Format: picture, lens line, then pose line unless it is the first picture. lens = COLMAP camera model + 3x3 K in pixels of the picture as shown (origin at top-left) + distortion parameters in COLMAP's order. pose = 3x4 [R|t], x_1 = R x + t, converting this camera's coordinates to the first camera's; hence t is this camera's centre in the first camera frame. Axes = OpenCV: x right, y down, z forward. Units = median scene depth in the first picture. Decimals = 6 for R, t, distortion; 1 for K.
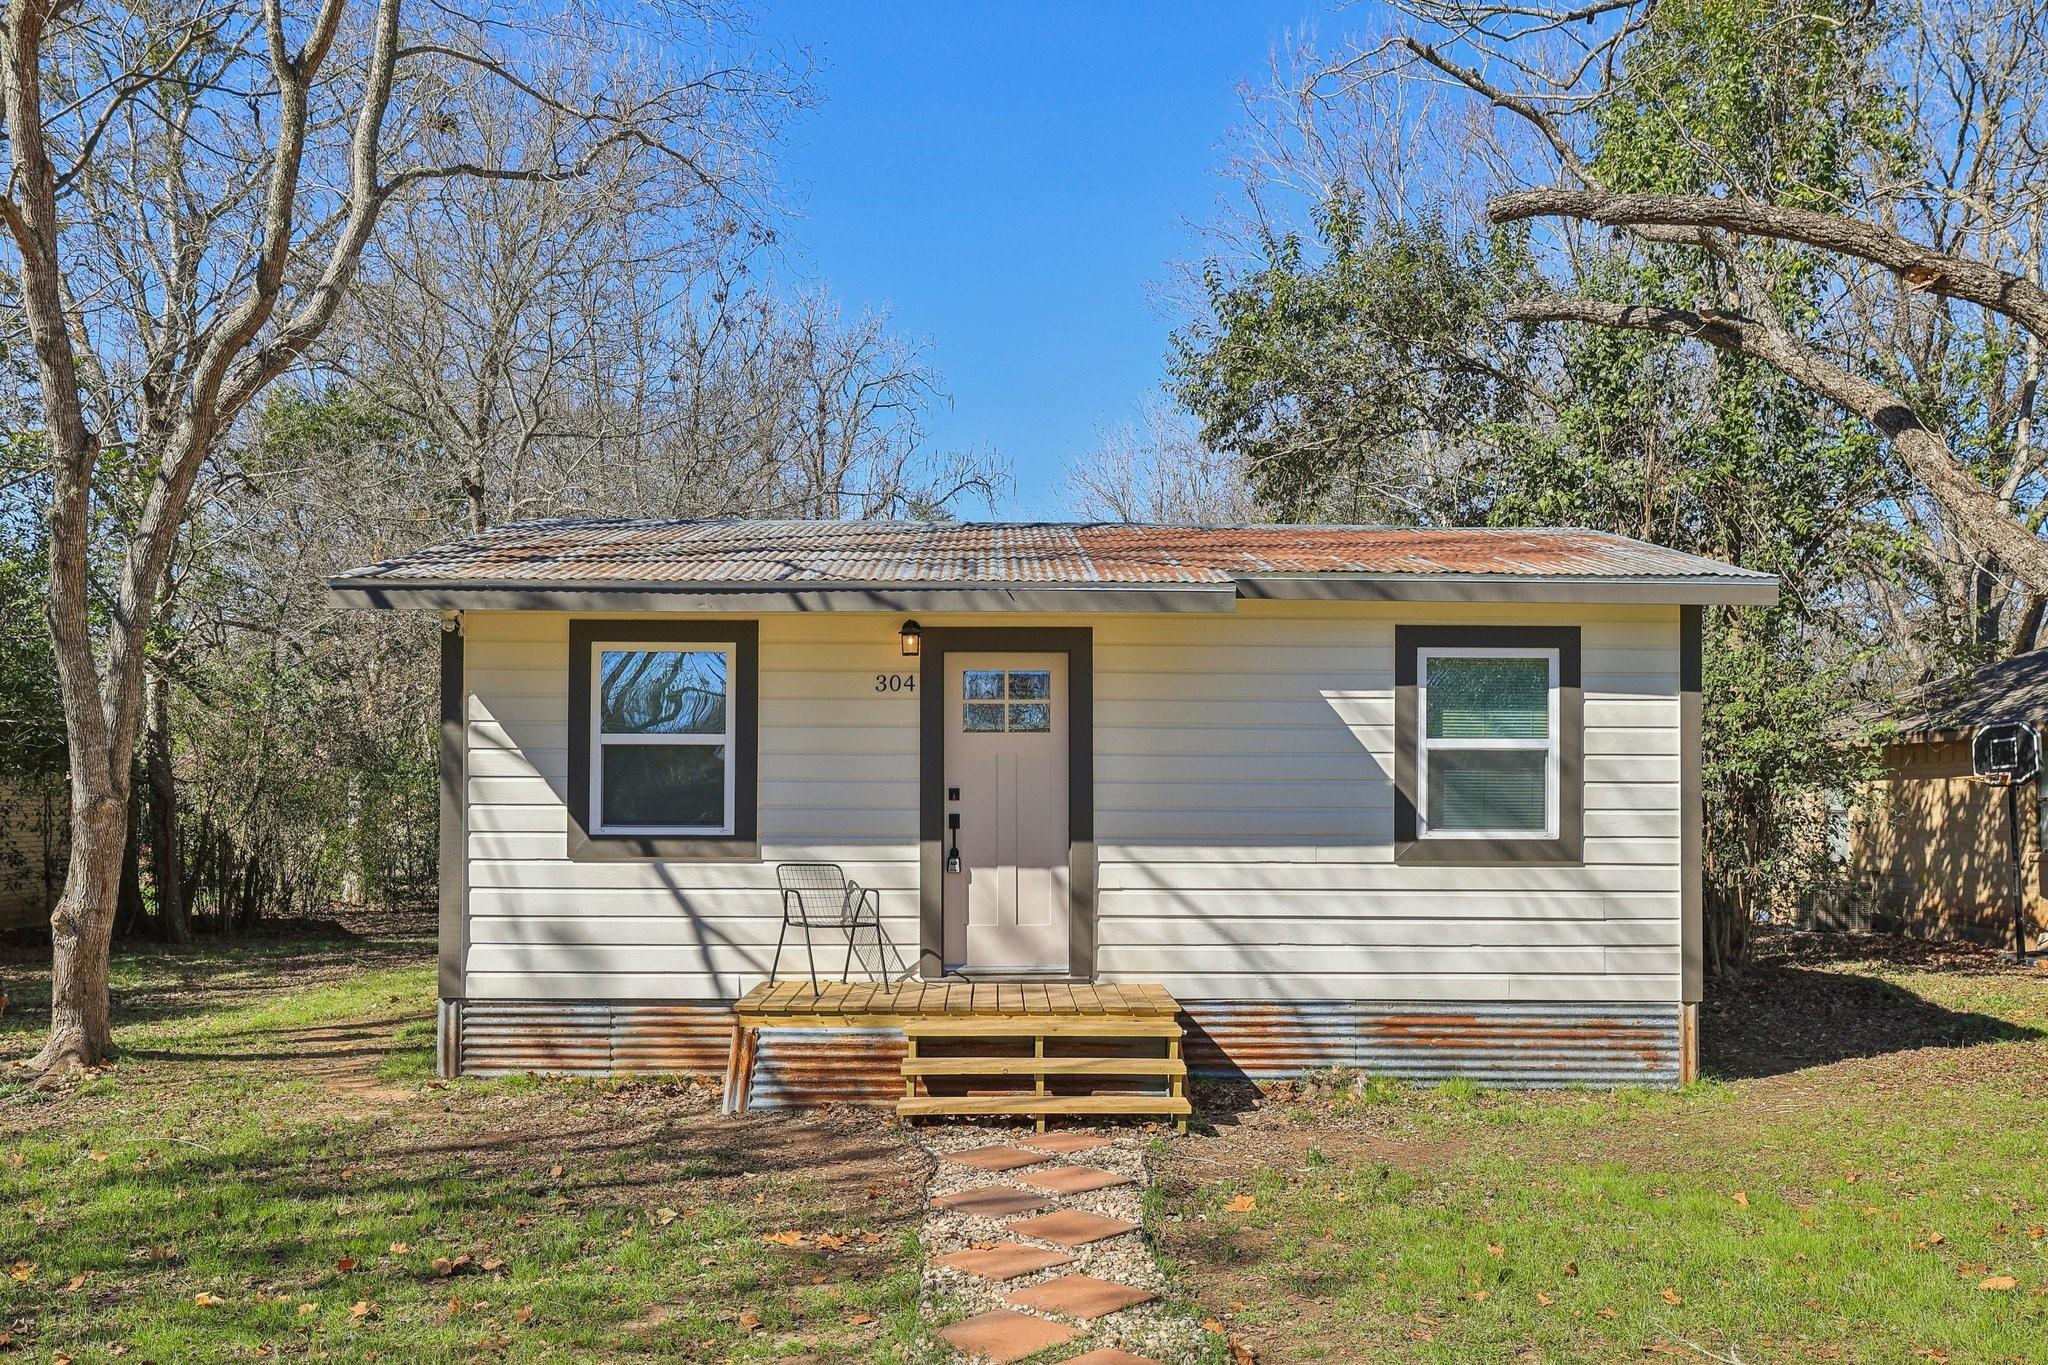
lens RADIAL K [[1657.3, 0, 1021.4], [0, 1657.3, 778.3], [0, 0, 1]] dist [-0.002005, -0.001524]
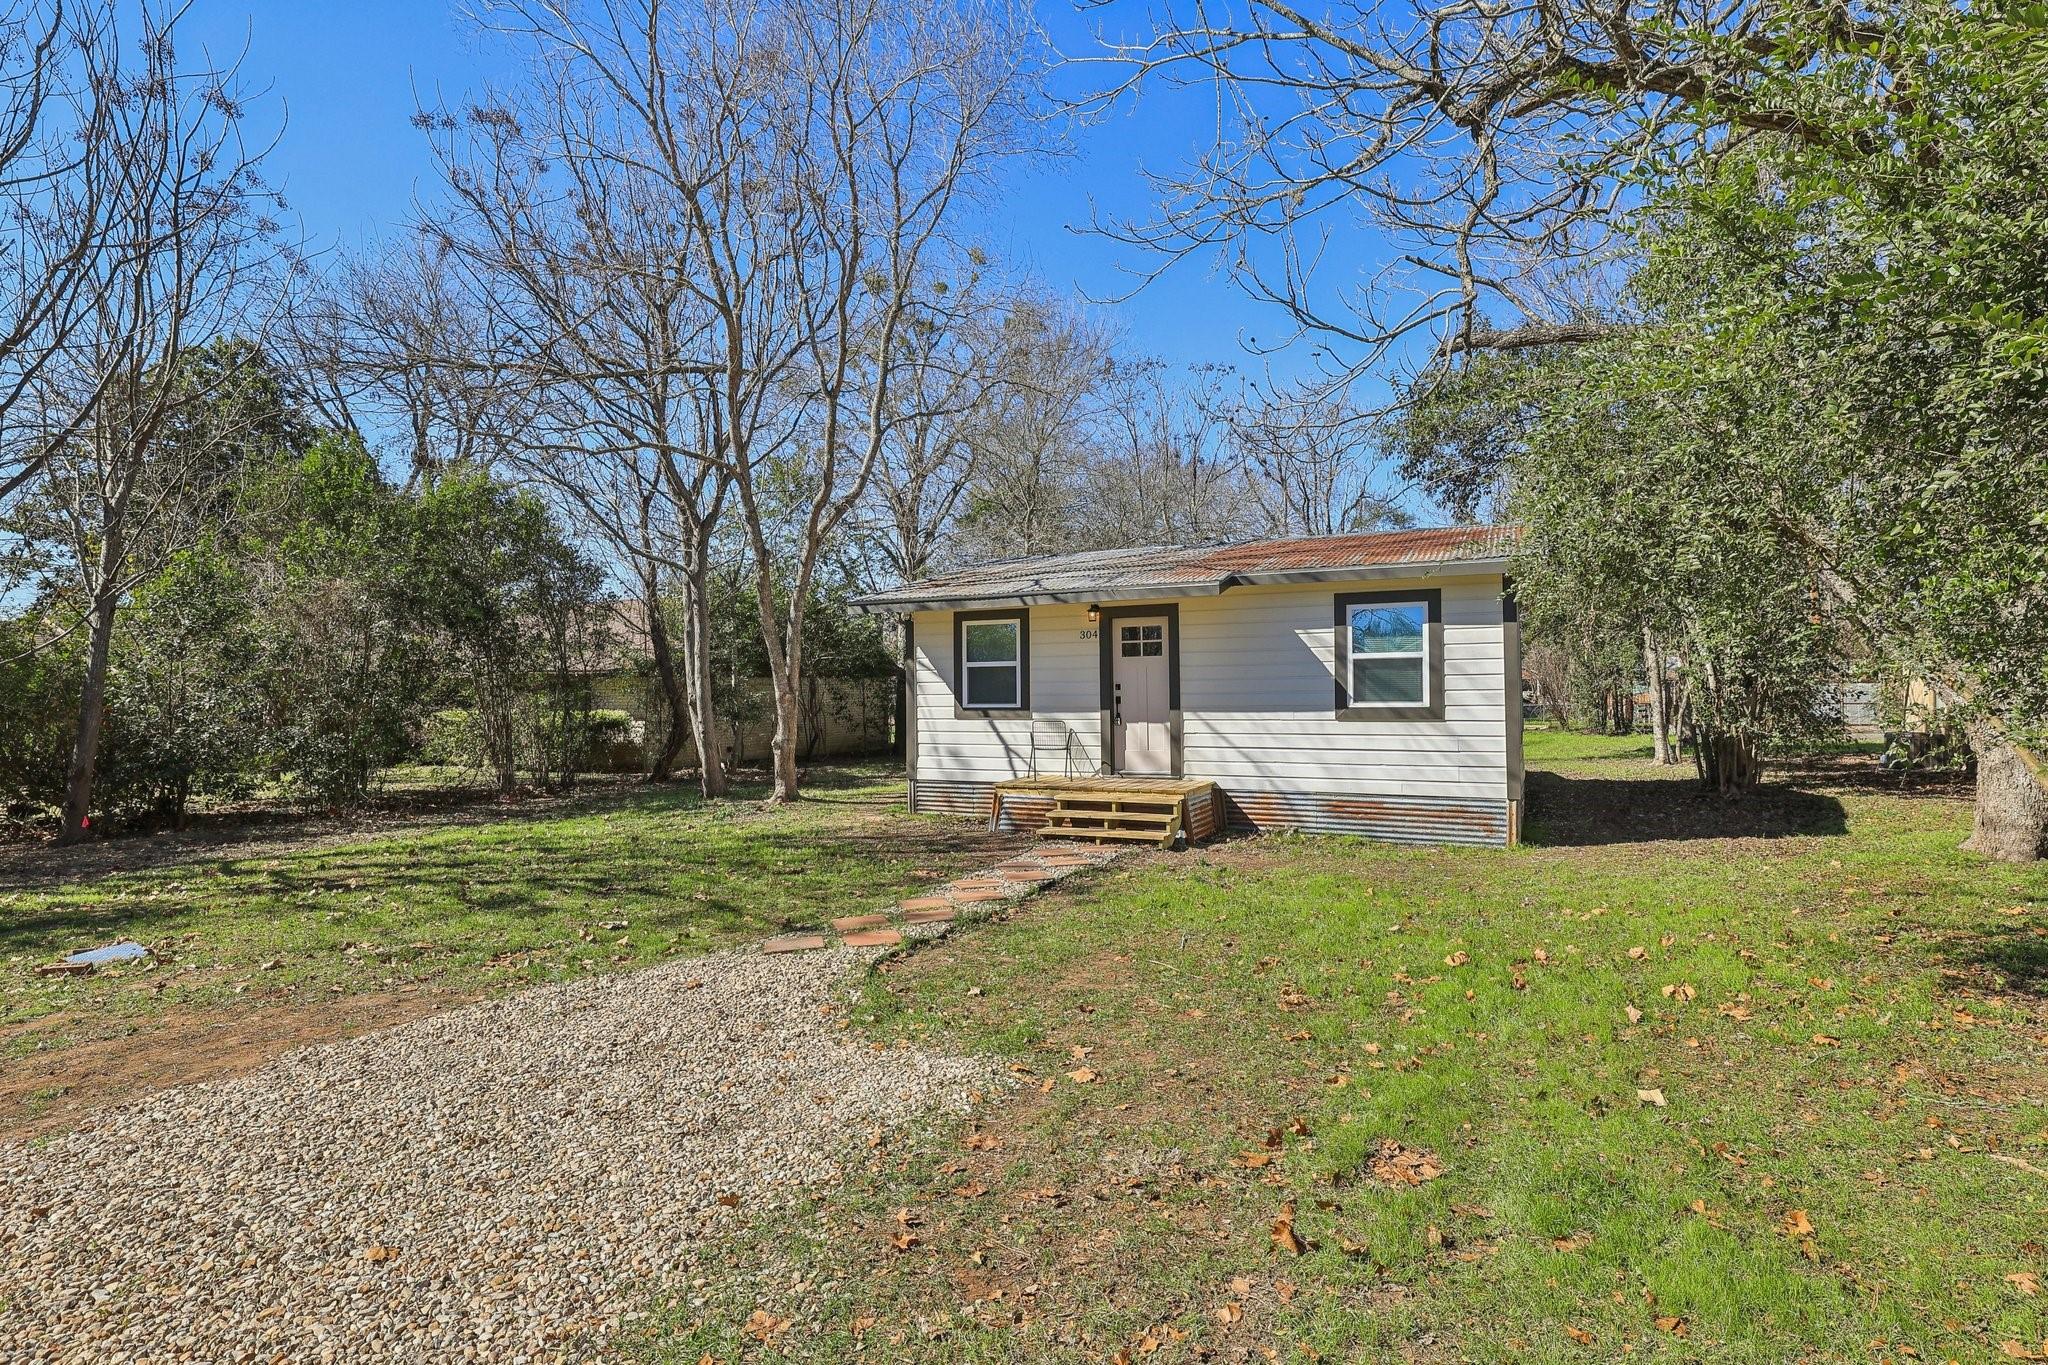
lens RADIAL K [[1060.8, 0, 1024.2], [0, 1060.8, 683.5], [0, 0, 1]] dist [0.000614, -0.000012]
pose [[0.889596, -0.016785, -0.456441, 0.462433], [0.016834, 0.999850, -0.003960, 0.008311], [0.456439, -0.004161, 0.889745, -0.233359]]
